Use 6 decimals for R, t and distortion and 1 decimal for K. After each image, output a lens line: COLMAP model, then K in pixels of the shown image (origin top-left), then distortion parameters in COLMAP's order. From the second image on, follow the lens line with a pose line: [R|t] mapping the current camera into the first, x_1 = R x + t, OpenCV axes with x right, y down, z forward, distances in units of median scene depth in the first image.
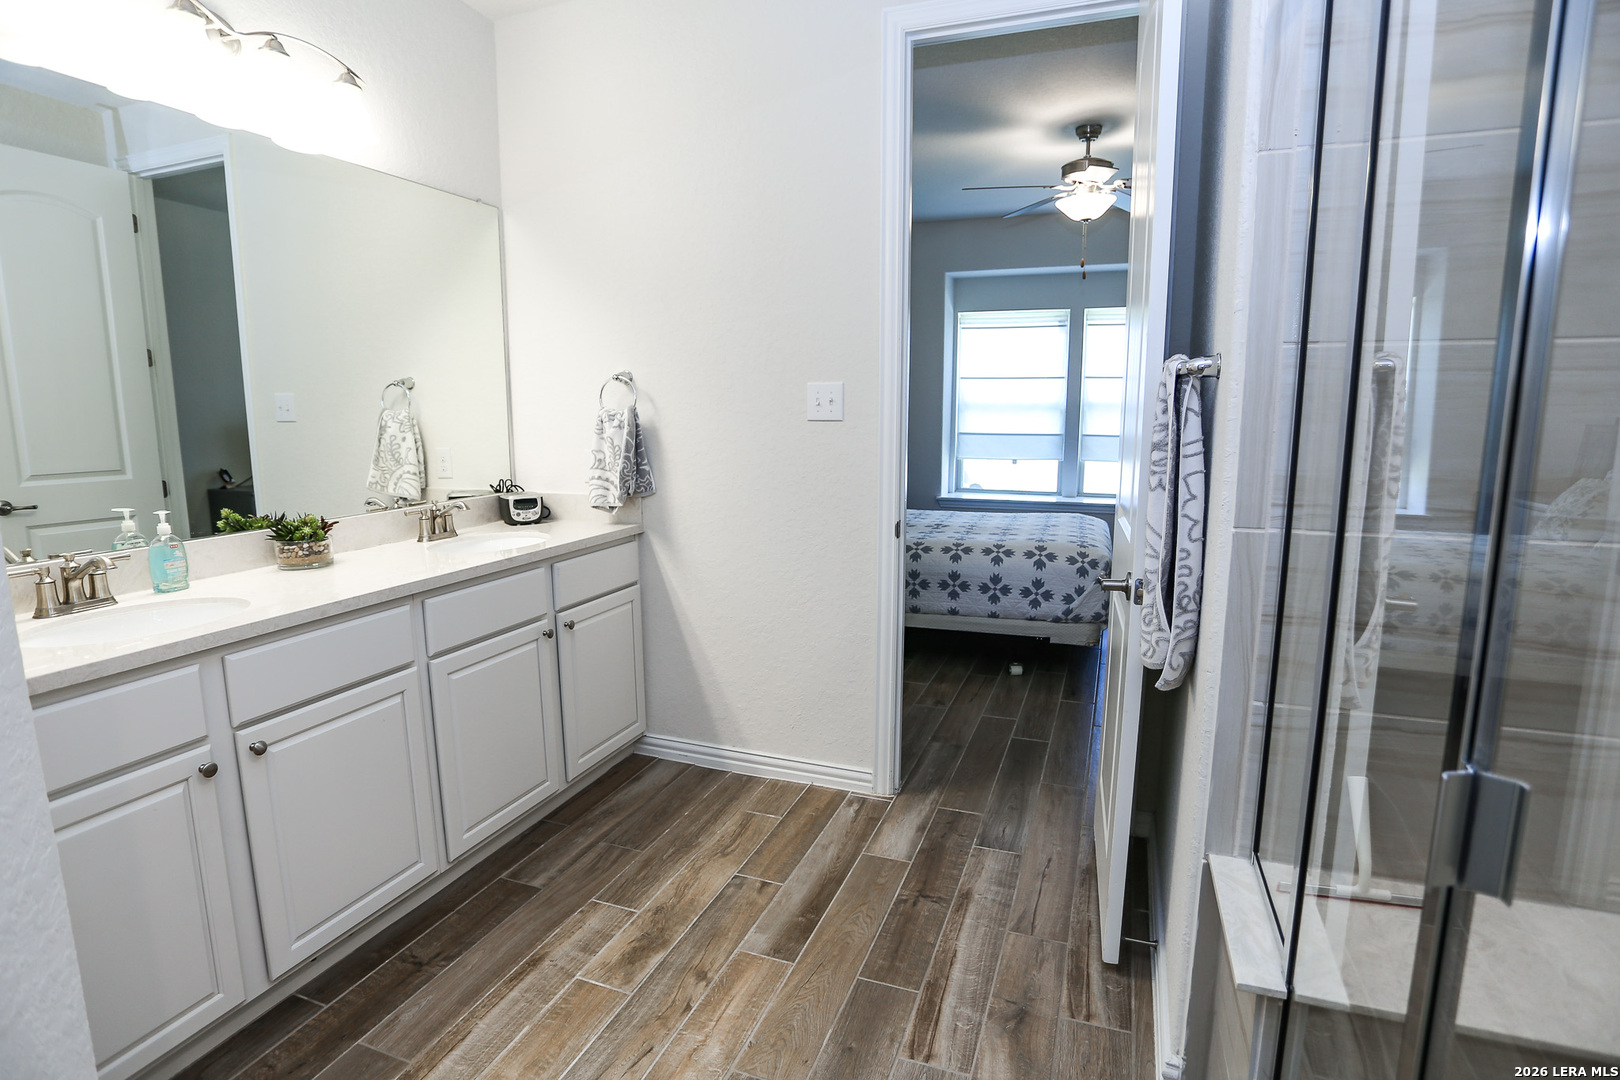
lens RADIAL K [[834.6, 0, 802.8], [0, 834.6, 542.5], [0, 0, 1]] dist [-0.079425, 0.041201]
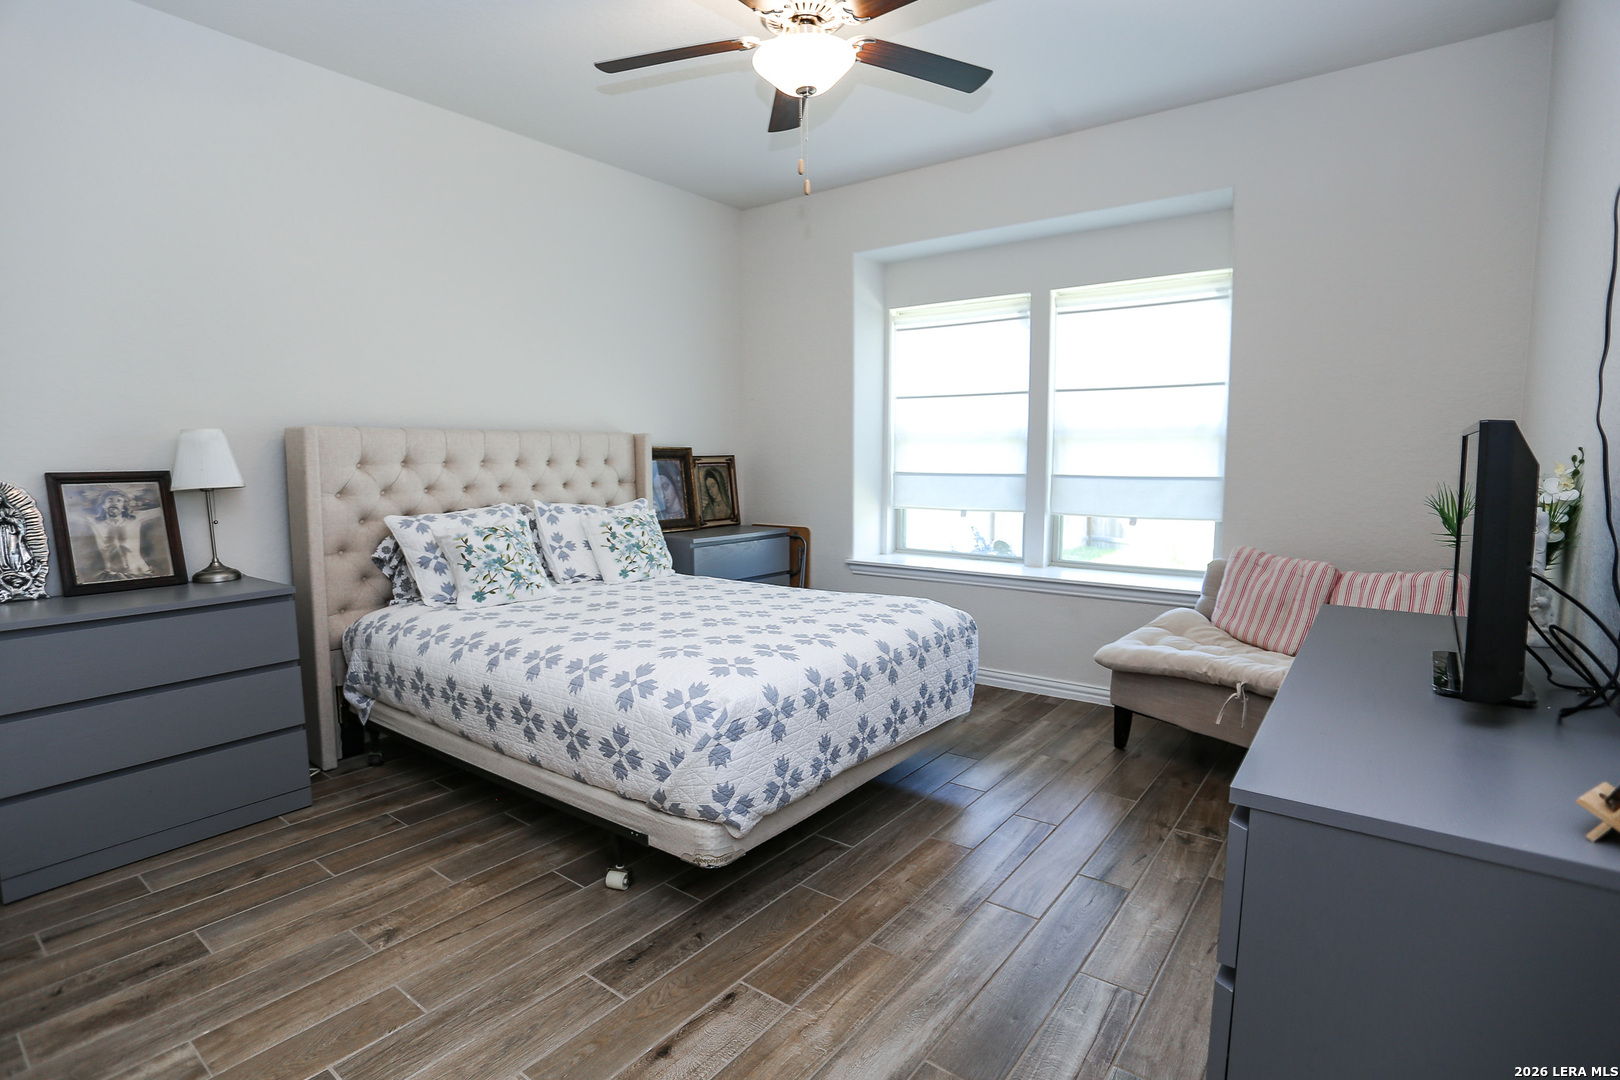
lens RADIAL K [[815.0, 0, 800.0], [0, 815.0, 542.4], [0, 0, 1]] dist [-0.084742, 0.037081]
pose [[0.959801, 0.032831, -0.278755, 0.832887], [-0.047791, 0.997749, -0.047040, -0.088759], [0.276583, 0.058471, 0.959209, 0.795019]]
